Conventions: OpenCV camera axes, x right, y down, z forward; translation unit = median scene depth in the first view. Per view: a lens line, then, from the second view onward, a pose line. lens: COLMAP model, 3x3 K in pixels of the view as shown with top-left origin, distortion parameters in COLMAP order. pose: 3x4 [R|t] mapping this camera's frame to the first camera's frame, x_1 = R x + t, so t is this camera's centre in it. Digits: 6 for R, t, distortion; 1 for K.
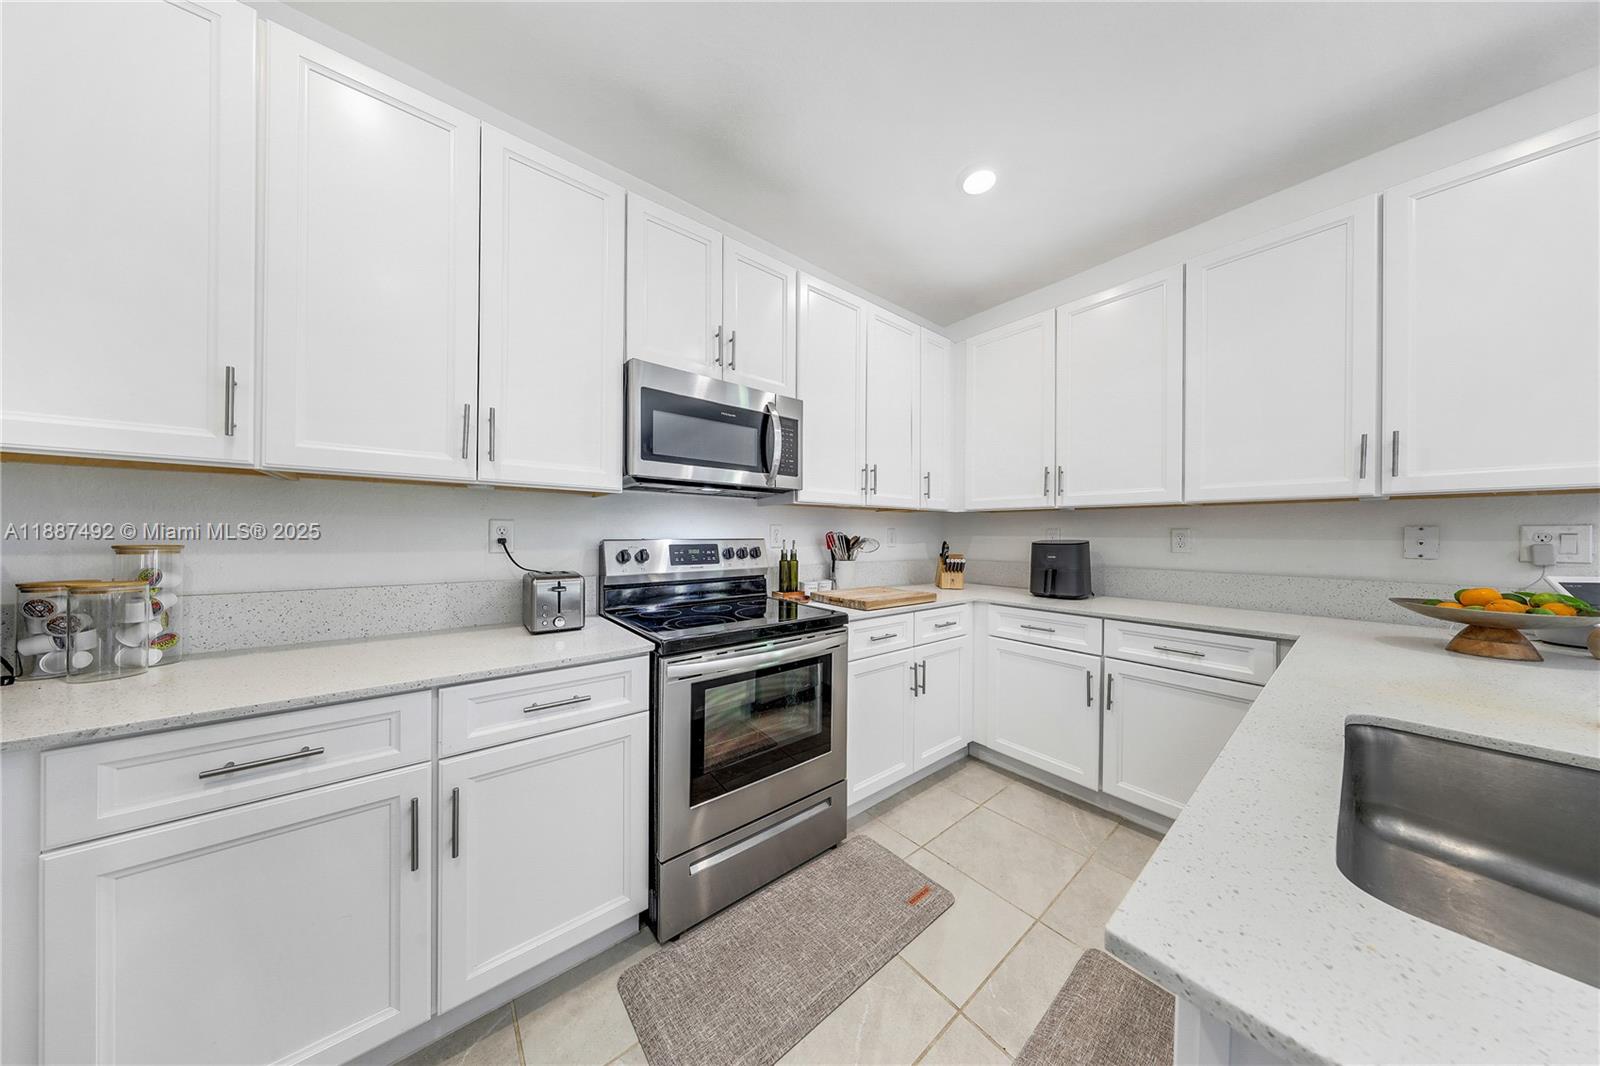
lens RADIAL K [[454.4, 0, 800.0], [0, 454.4, 533.0], [0, 0, 1]] dist [0.000057, 0.000008]
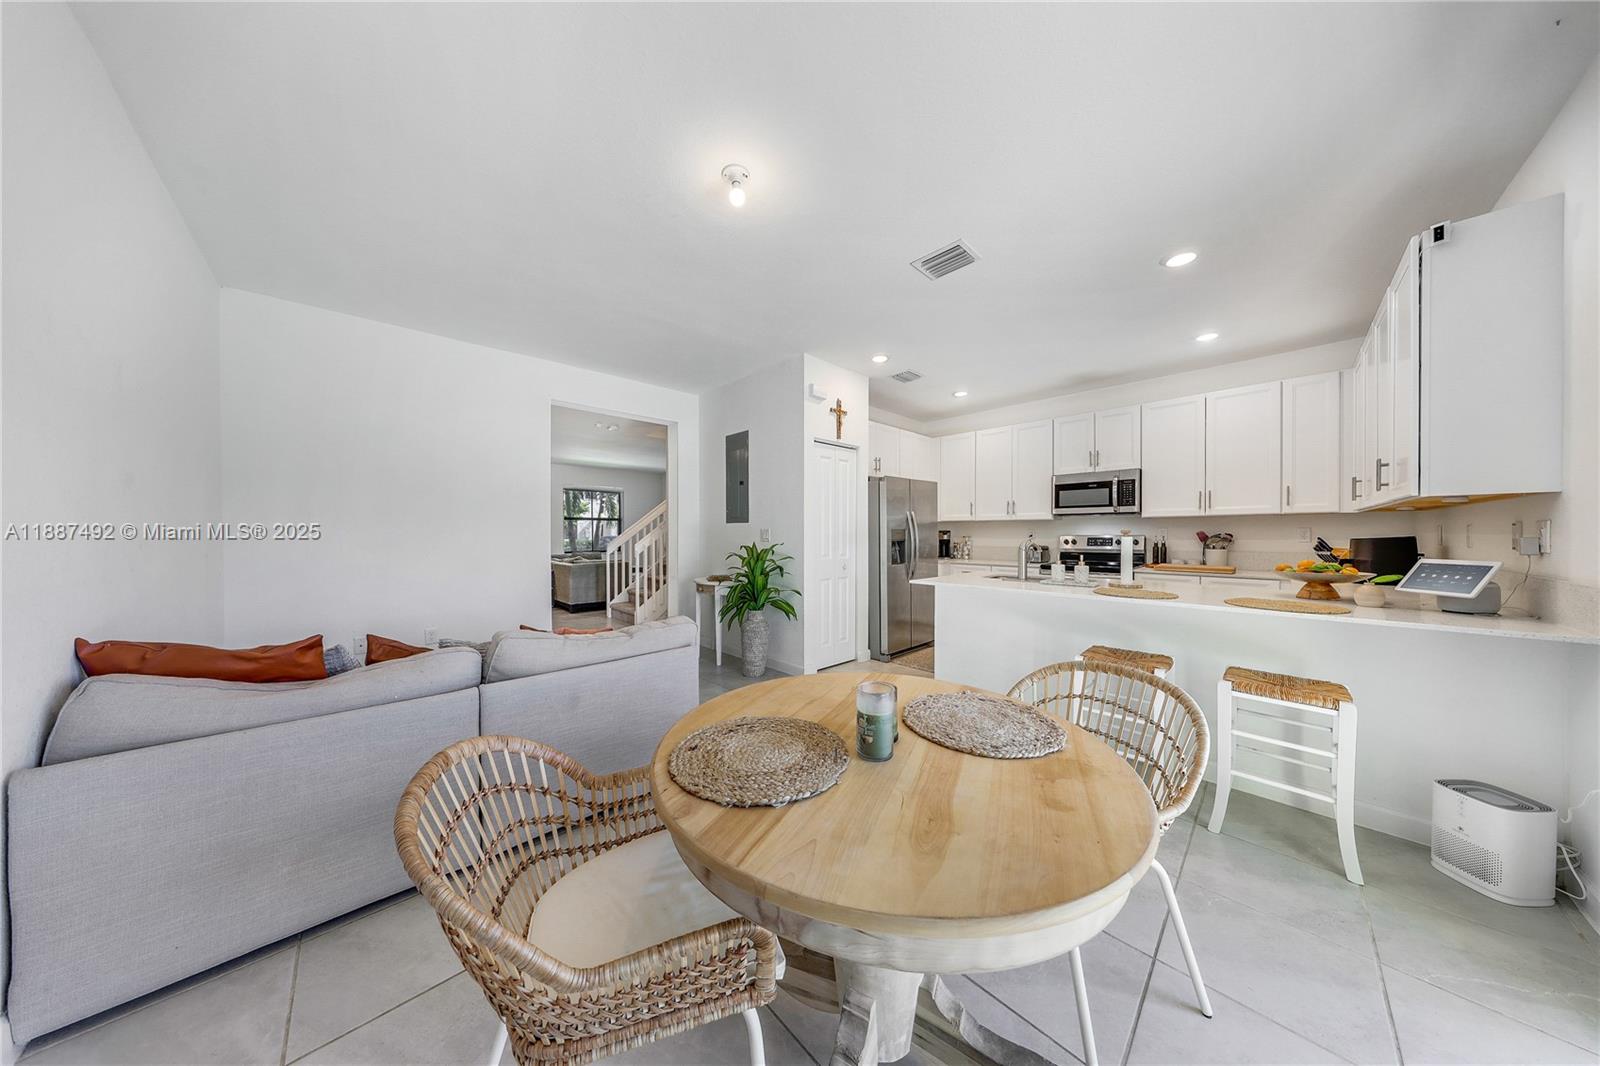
lens RADIAL K [[460.1, 0, 794.9], [0, 460.1, 540.7], [0, 0, 1]] dist [-0.003928, 0.000011]
pose [[0.075131, 0.008419, -0.997138, 2.063307], [0.006721, 0.999937, 0.008949, 0.009406], [0.997151, -0.007374, 0.075070, -0.765262]]
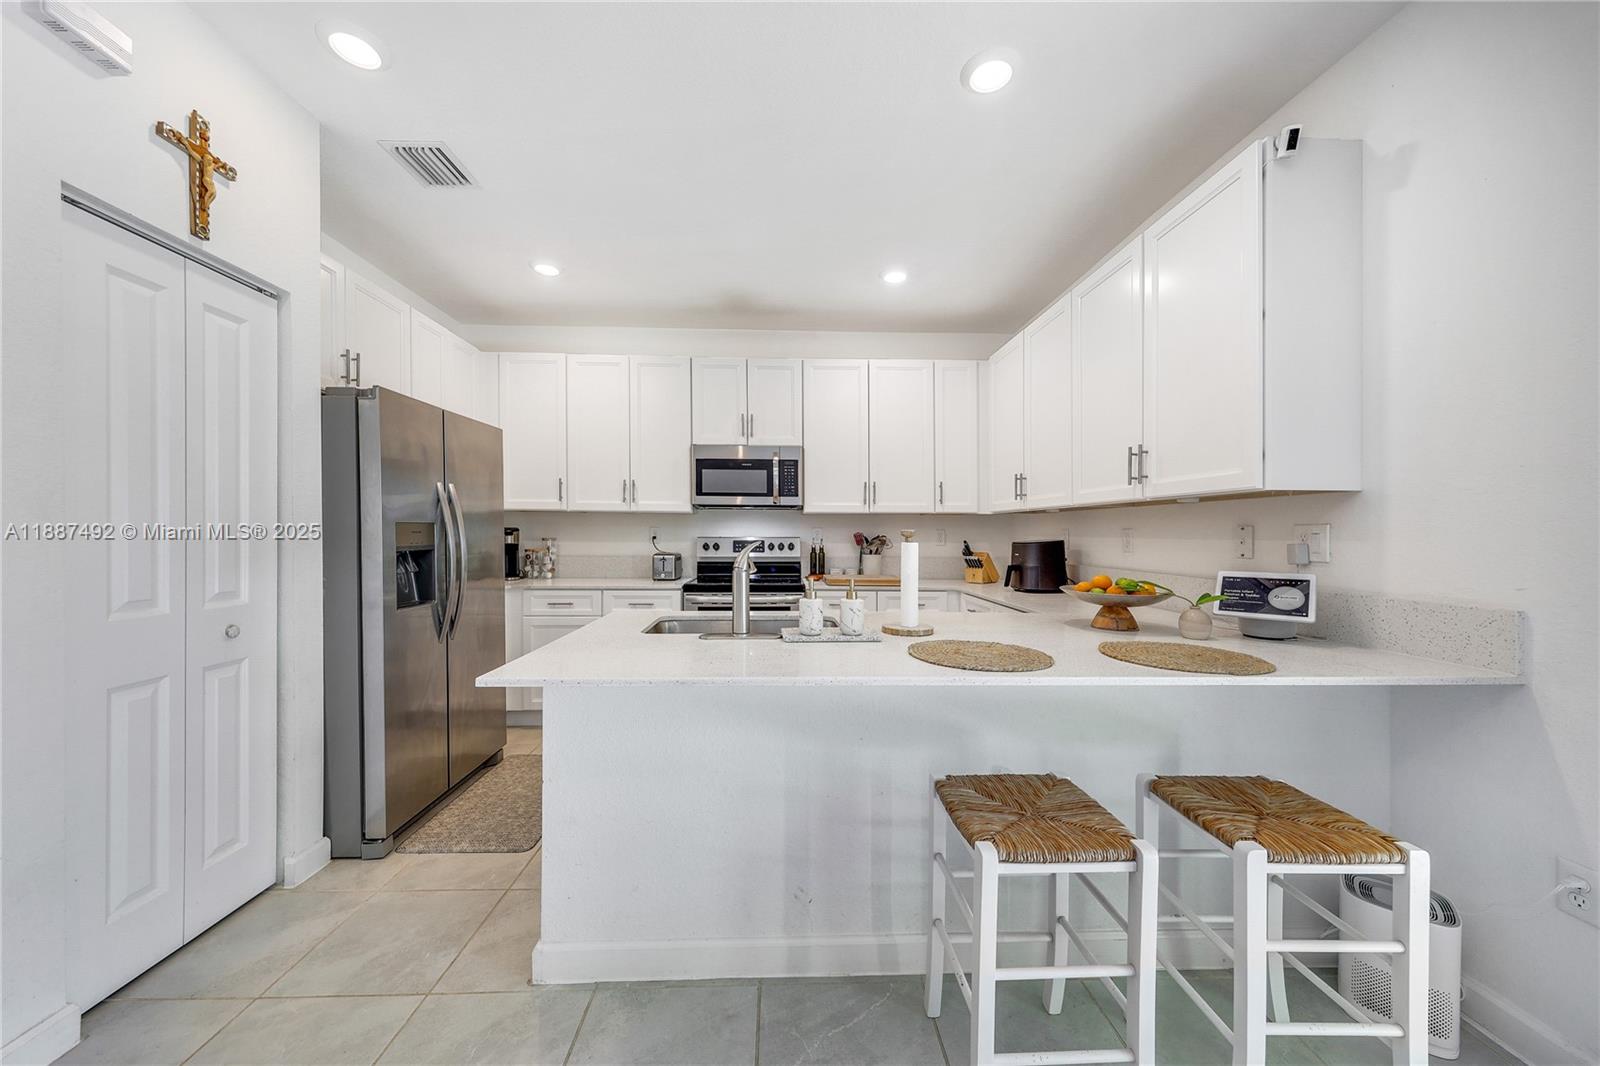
lens RADIAL K [[568.6, 0, 799.1], [0, 568.6, 541.7], [0, 0, 1]] dist [0.001909, 0.000217]
pose [[0.794465, 0.006731, -0.607272, 1.194347], [0.001759, 0.999909, 0.013384, 0.001915], [0.607307, -0.011701, 0.794381, -0.540237]]
